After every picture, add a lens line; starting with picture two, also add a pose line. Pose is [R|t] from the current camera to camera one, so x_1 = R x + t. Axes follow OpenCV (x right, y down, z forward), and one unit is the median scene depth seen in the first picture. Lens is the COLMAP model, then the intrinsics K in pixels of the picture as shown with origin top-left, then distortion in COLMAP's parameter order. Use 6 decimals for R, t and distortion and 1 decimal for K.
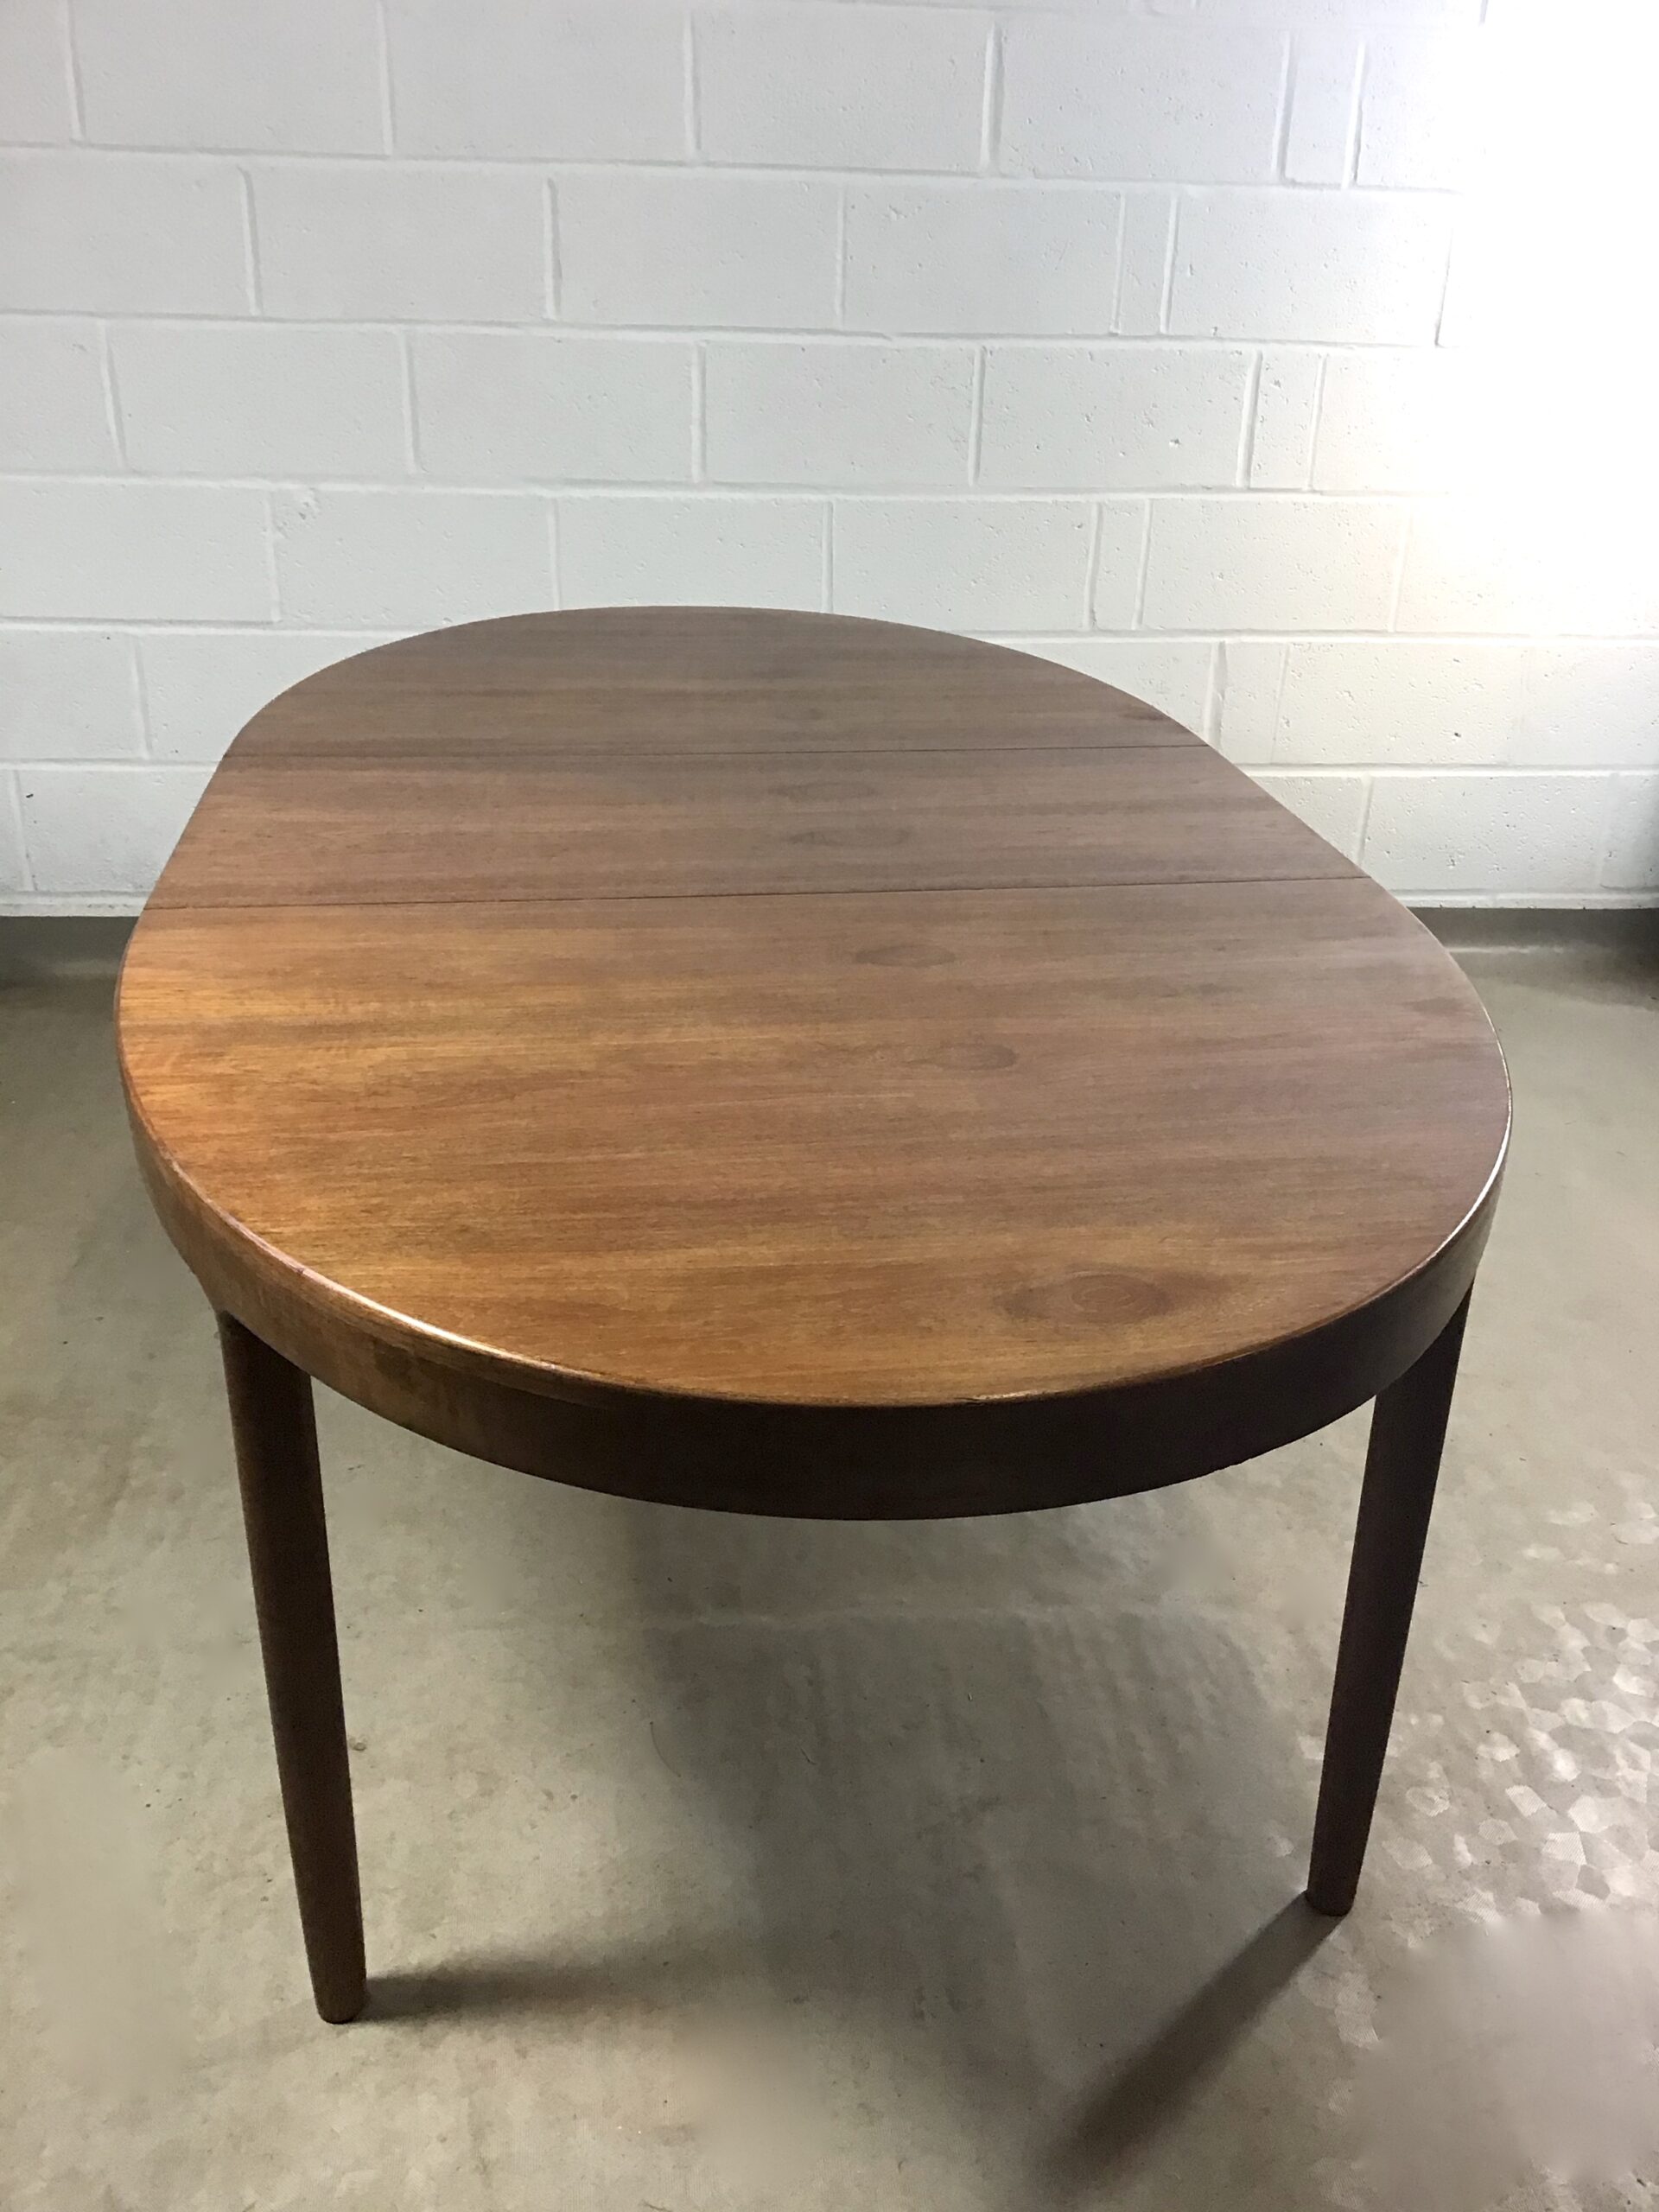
lens RADIAL K [[1991.0, 0, 844.2], [0, 1991.0, 1111.2], [0, 0, 1]] dist [0.129363, -0.243607]
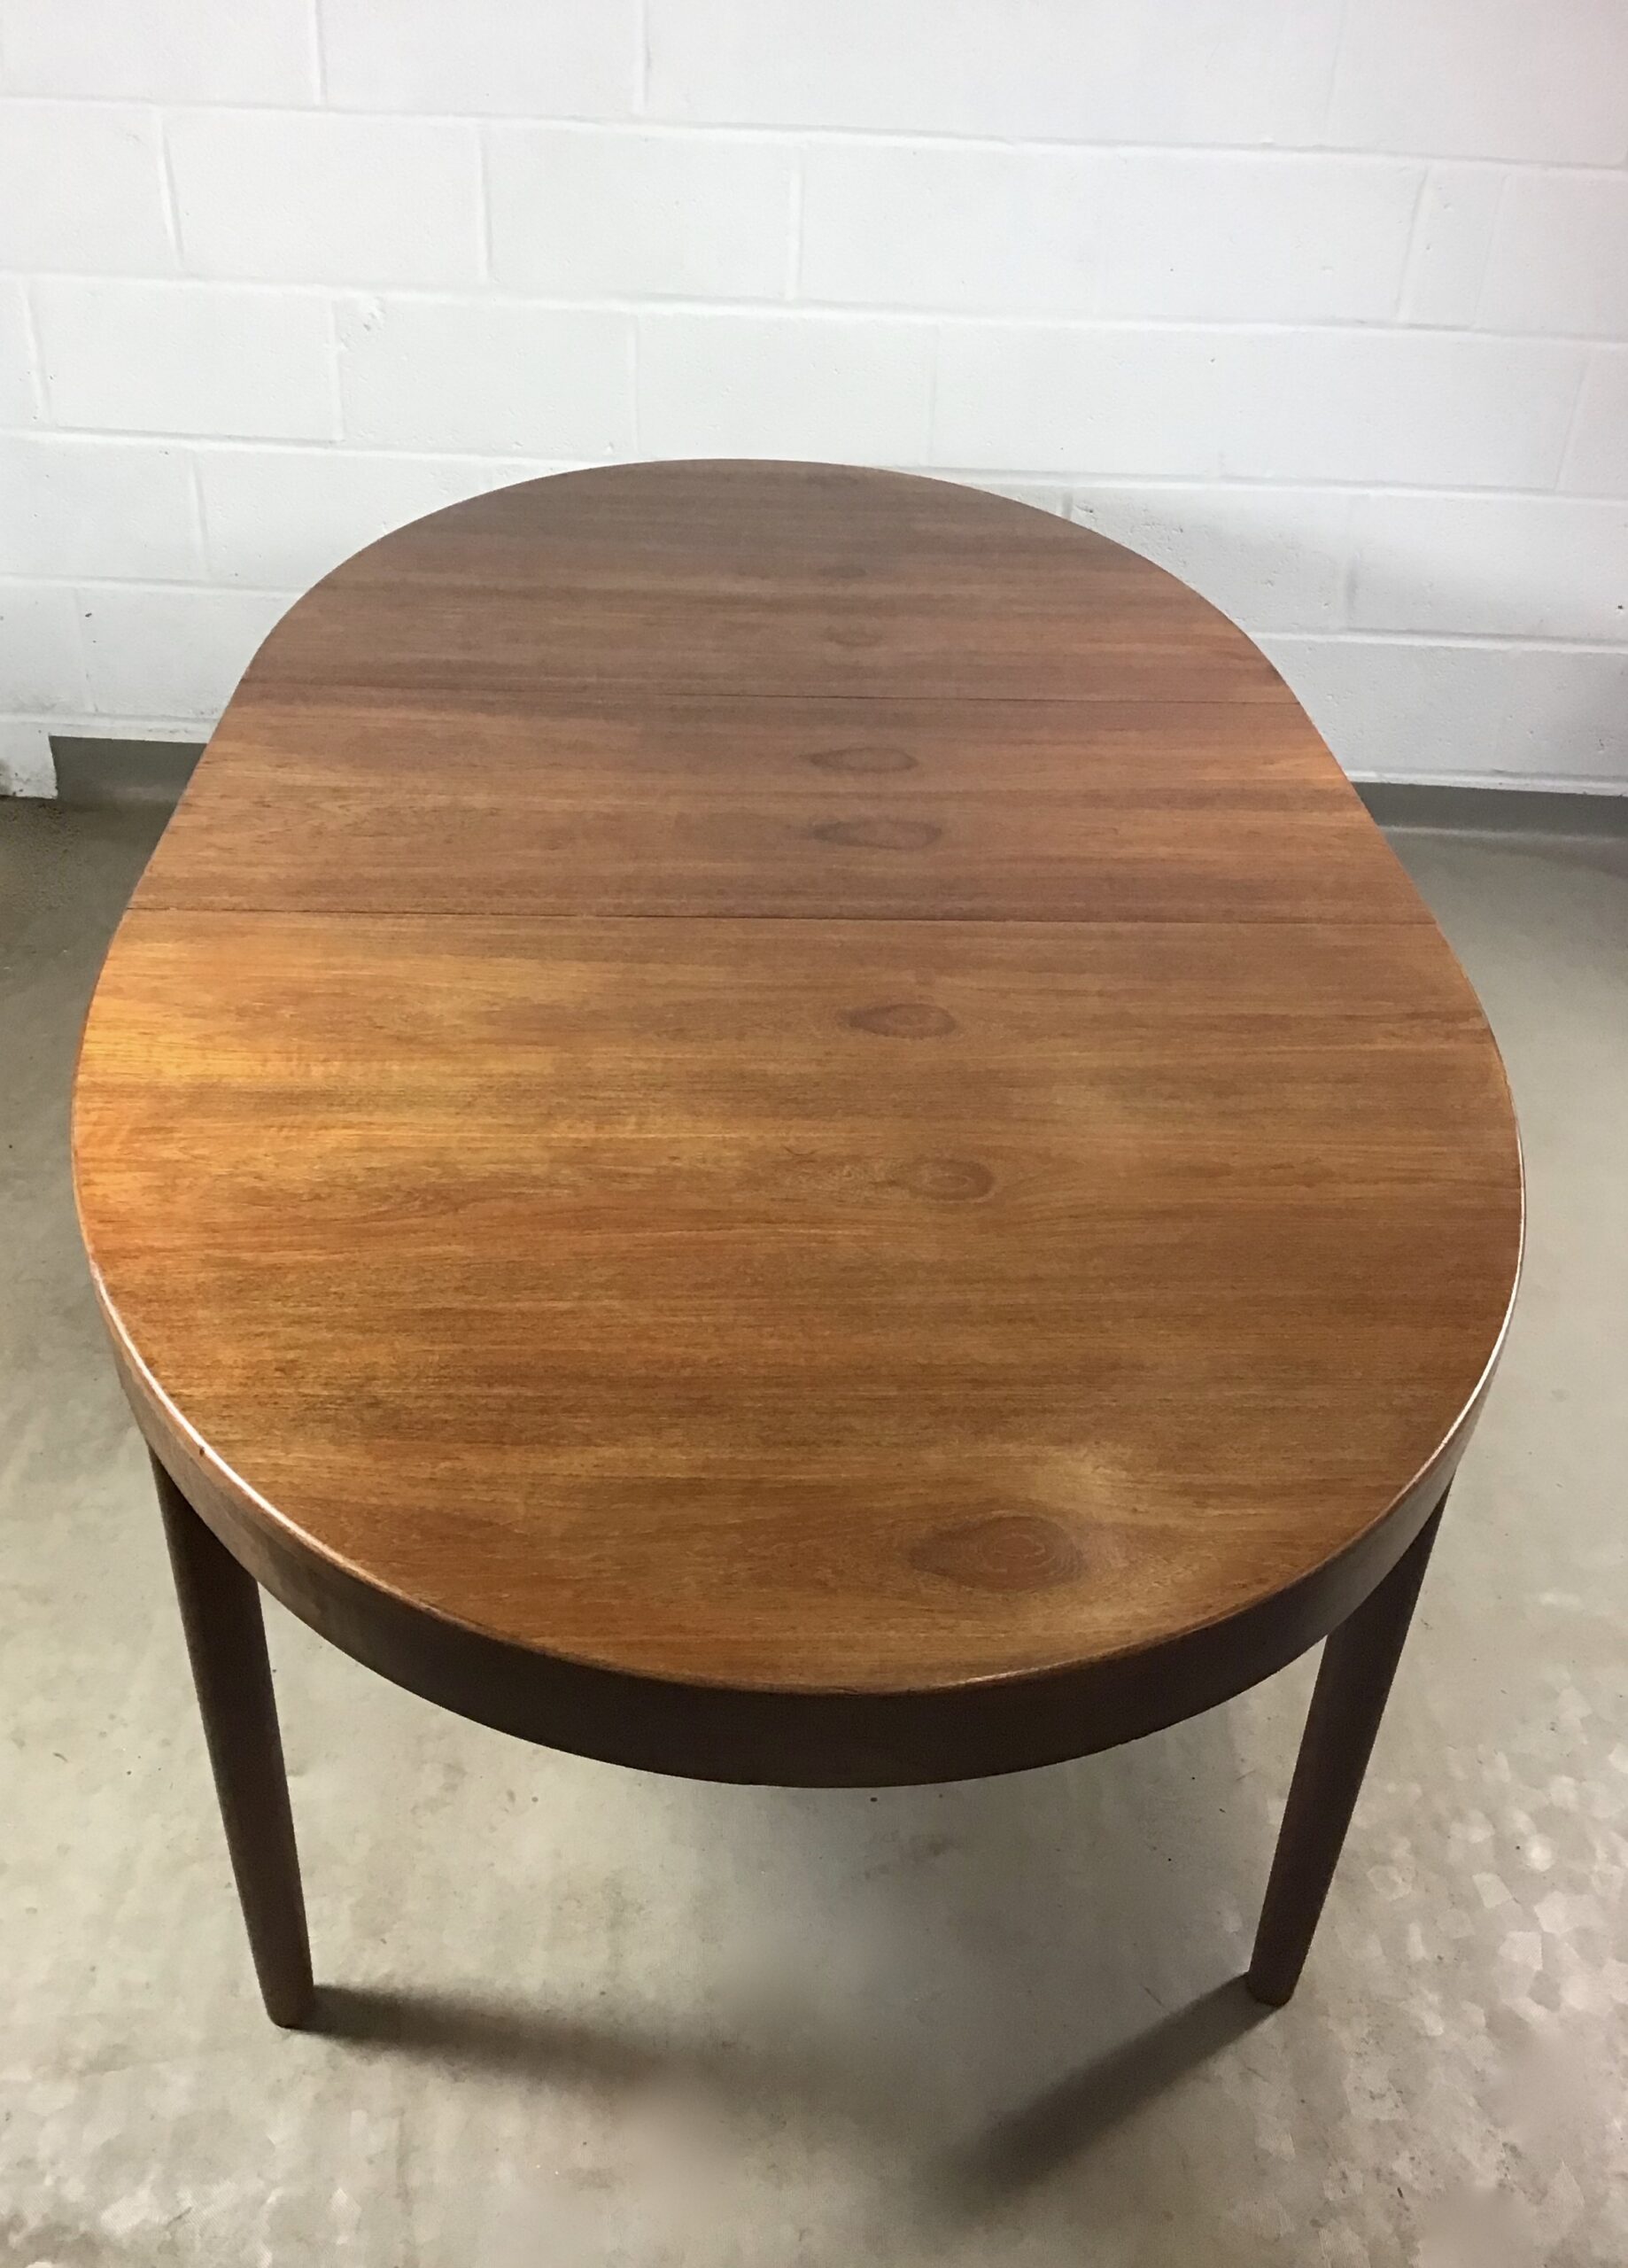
lens RADIAL K [[2049.5, 0, 802.2], [0, 2049.5, 1122.0], [0, 0, 1]] dist [0.113691, -0.204746]
pose [[0.994258, 0.069097, -0.081707, 0.072898], [-0.055597, 0.985987, 0.157288, -0.198970], [0.091430, -0.151842, 0.984167, 0.040295]]
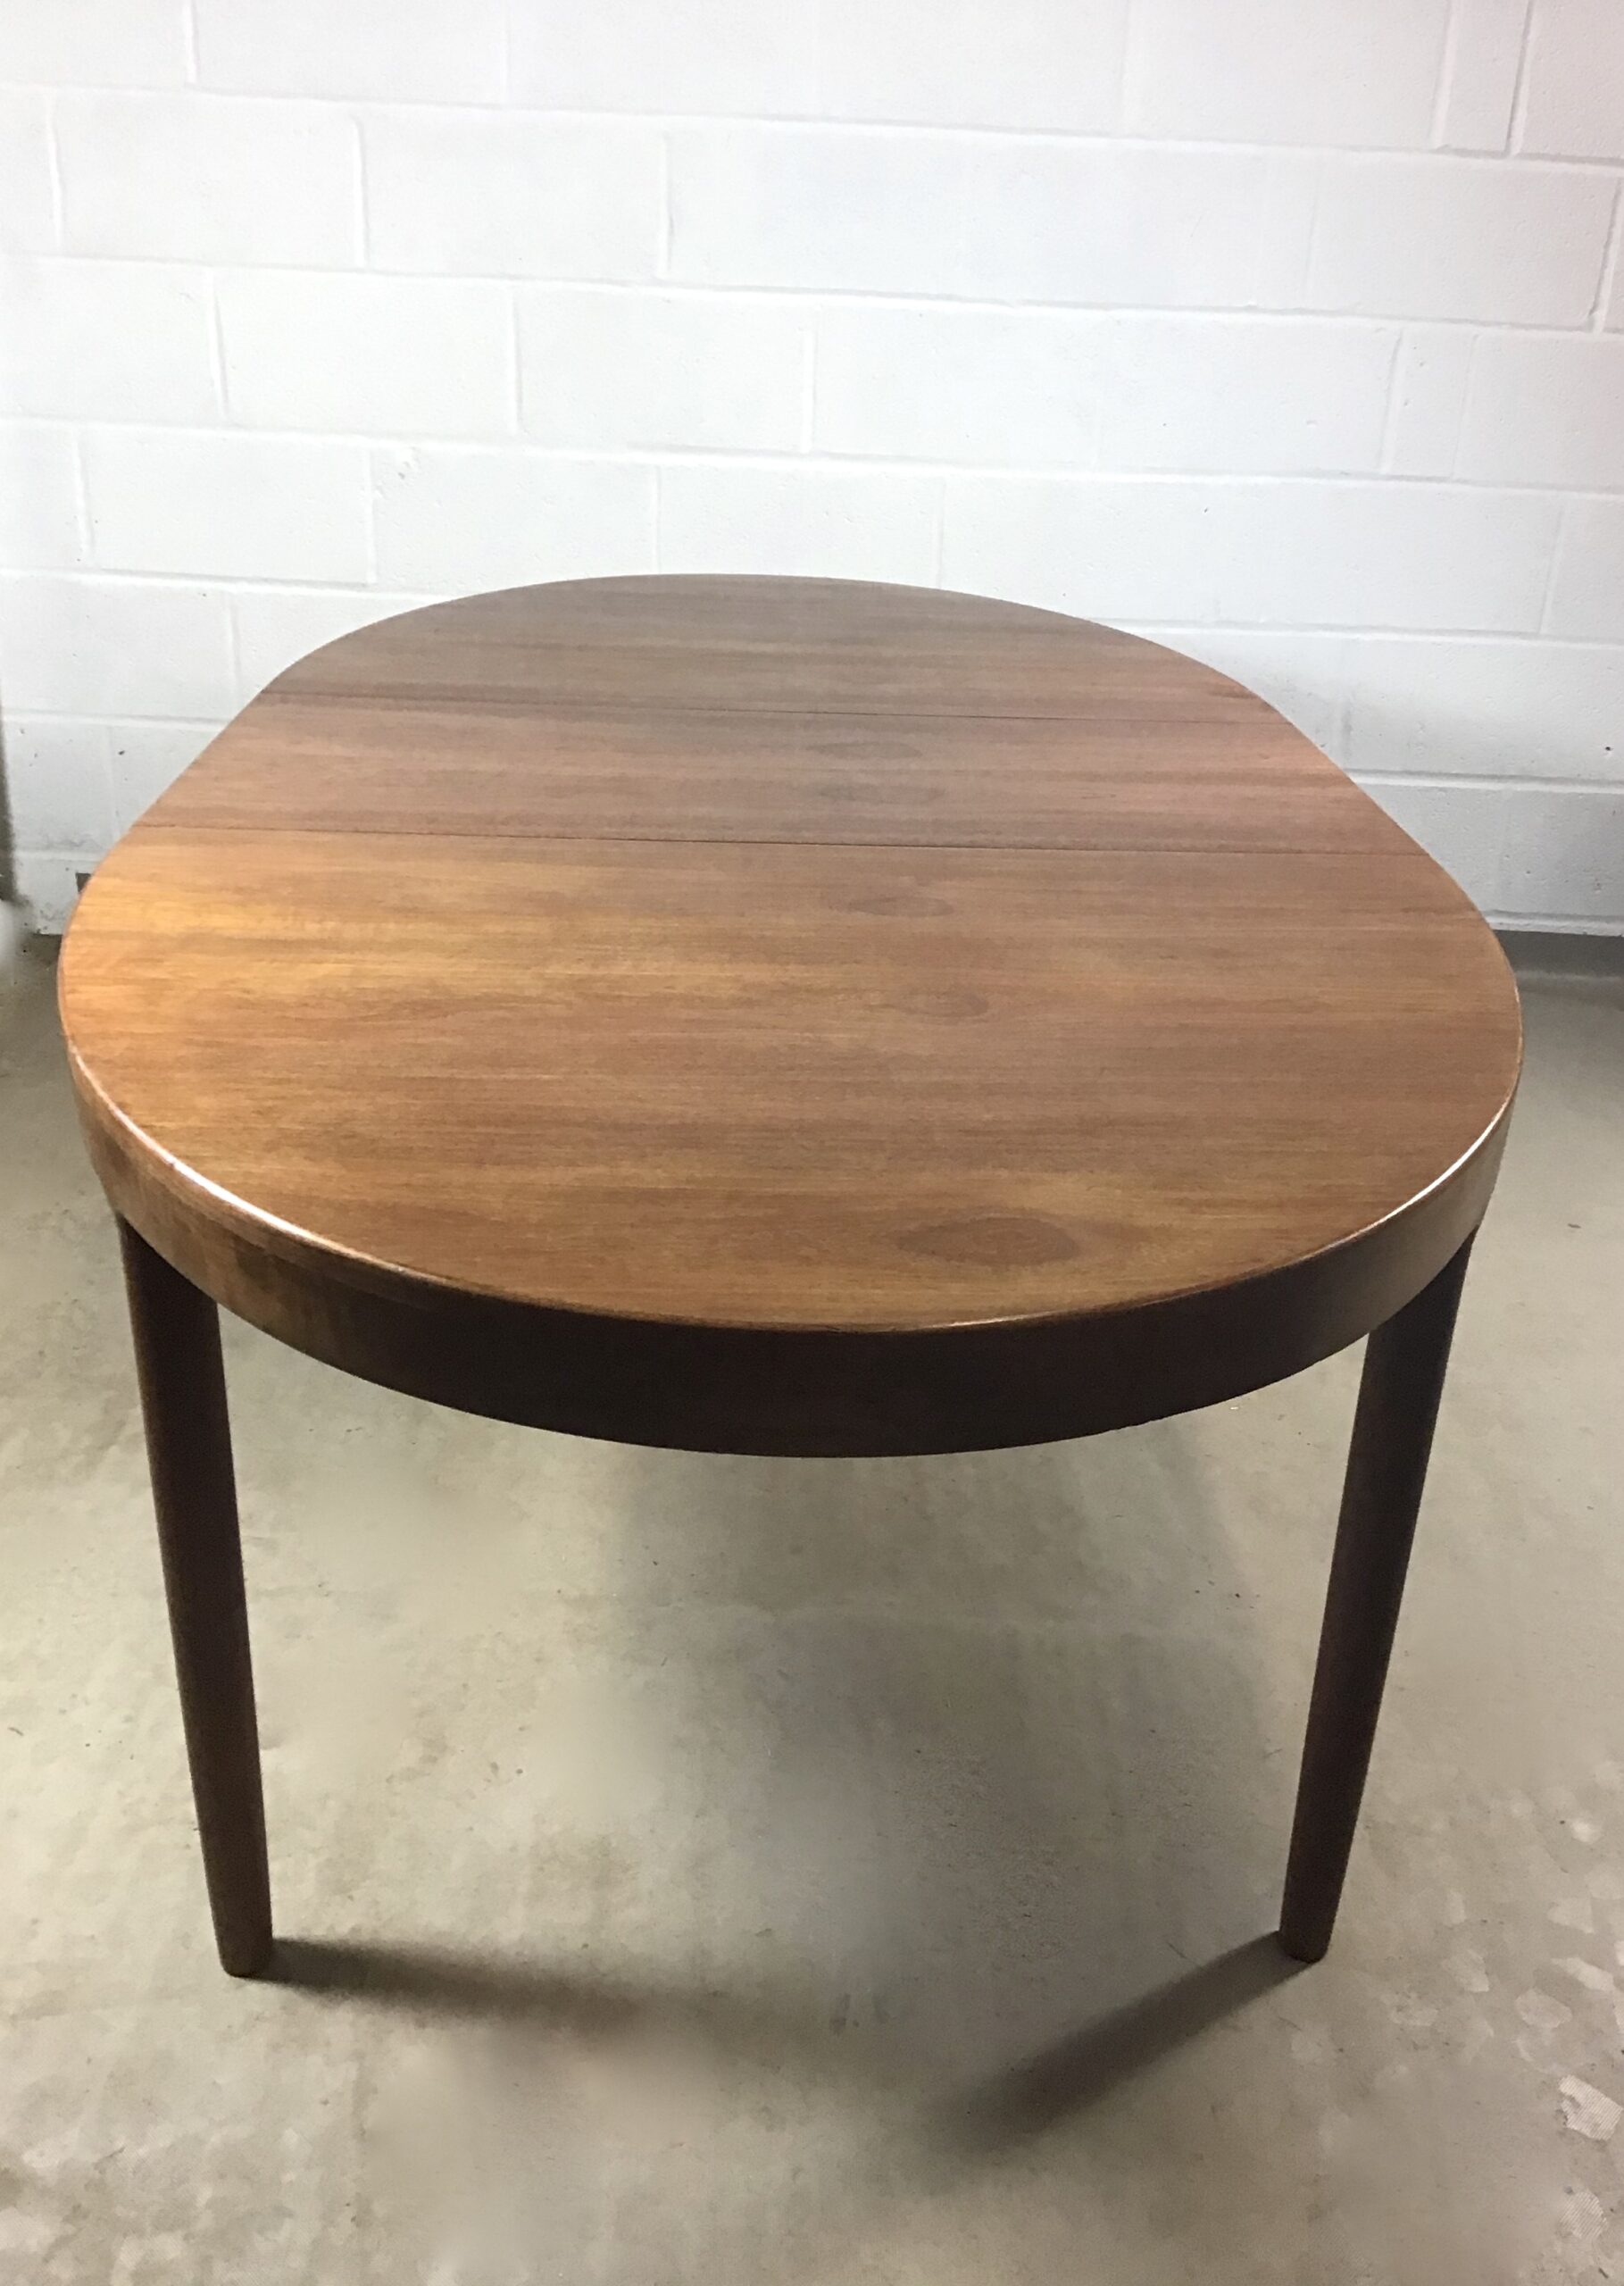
lens RADIAL K [[2050.4, 0, 850.1], [0, 2050.4, 1151.4], [0, 0, 1]] dist [0.131294, -0.246156]
pose [[0.995025, 0.055324, -0.082851, 0.103414], [-0.055585, 0.998454, -0.000849, 0.044116], [0.082676, 0.005450, 0.996562, 0.032290]]
